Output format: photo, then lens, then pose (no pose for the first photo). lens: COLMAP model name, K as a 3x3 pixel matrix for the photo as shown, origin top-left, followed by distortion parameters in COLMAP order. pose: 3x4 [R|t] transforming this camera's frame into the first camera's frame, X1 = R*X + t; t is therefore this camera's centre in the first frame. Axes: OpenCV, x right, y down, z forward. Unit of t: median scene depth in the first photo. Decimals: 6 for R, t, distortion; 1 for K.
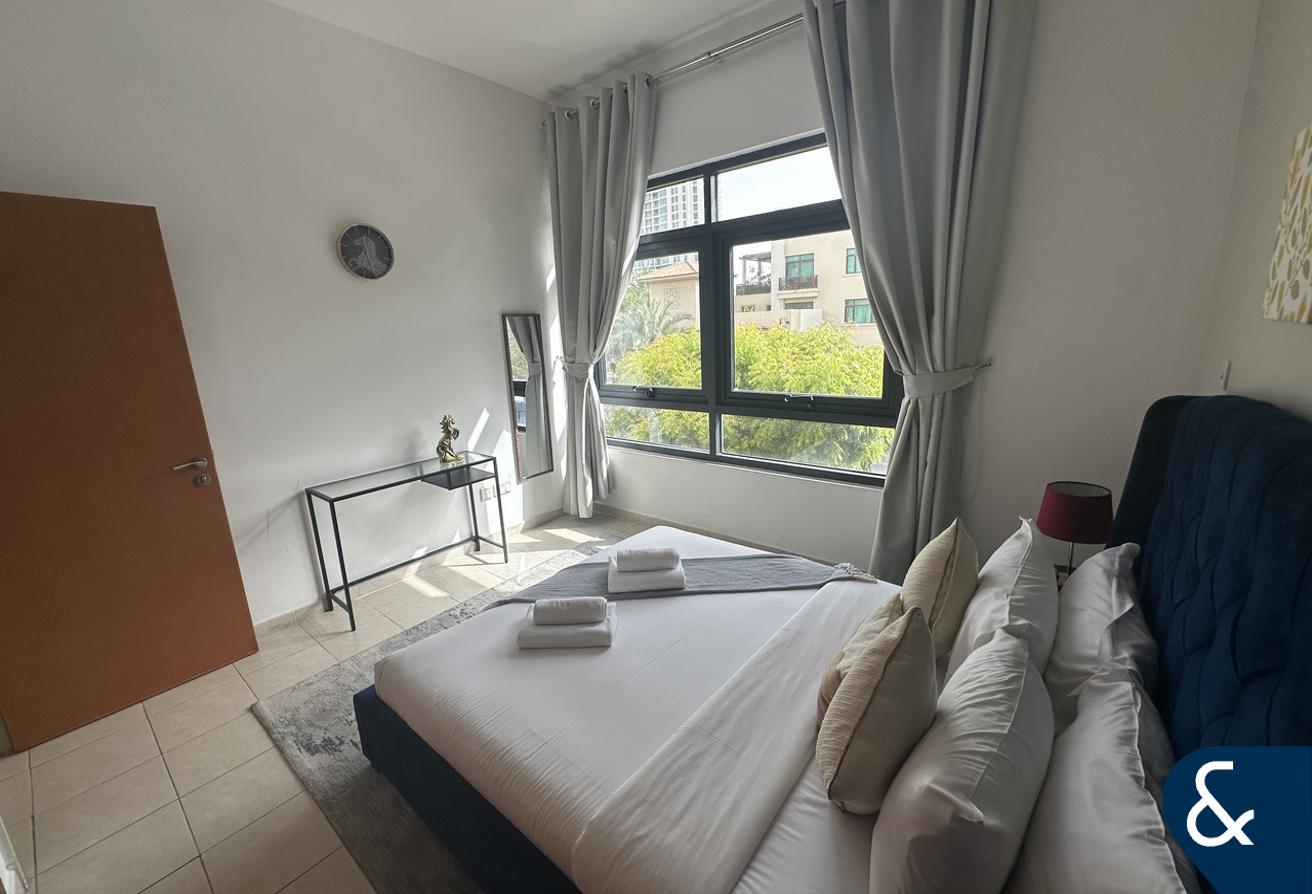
lens RADIAL K [[525.9, 0, 655.0], [0, 525.9, 441.8], [0, 0, 1]] dist [-0.004185, 0.000294]
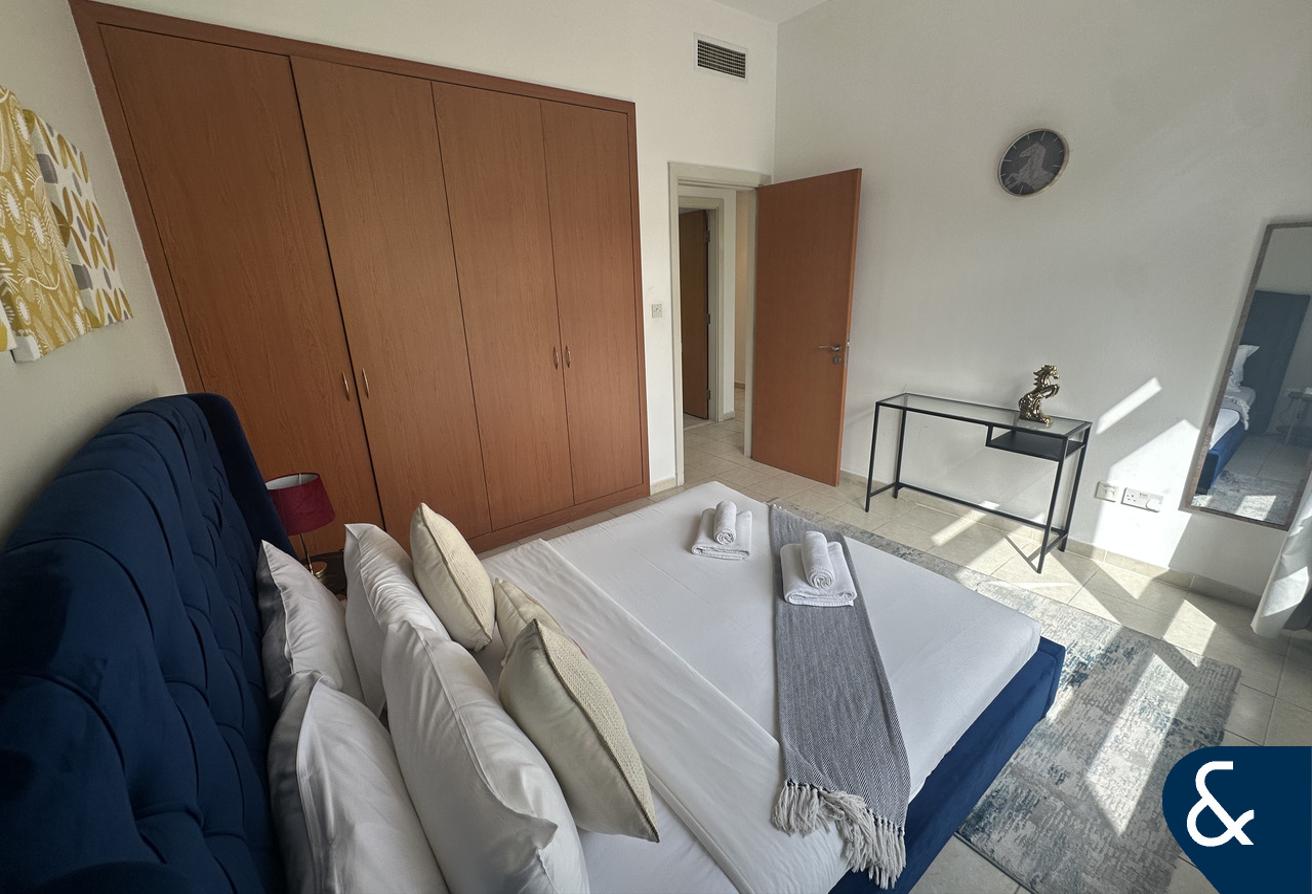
lens RADIAL K [[525.9, 0, 656.2], [0, 525.9, 442.8], [0, 0, 1]] dist [-0.004185, 0.000294]
pose [[-0.230842, 0.352235, -0.906996, 0.518815], [-0.168559, 0.903602, 0.393817, -0.161899], [0.958280, 0.243792, -0.149217, 0.588226]]
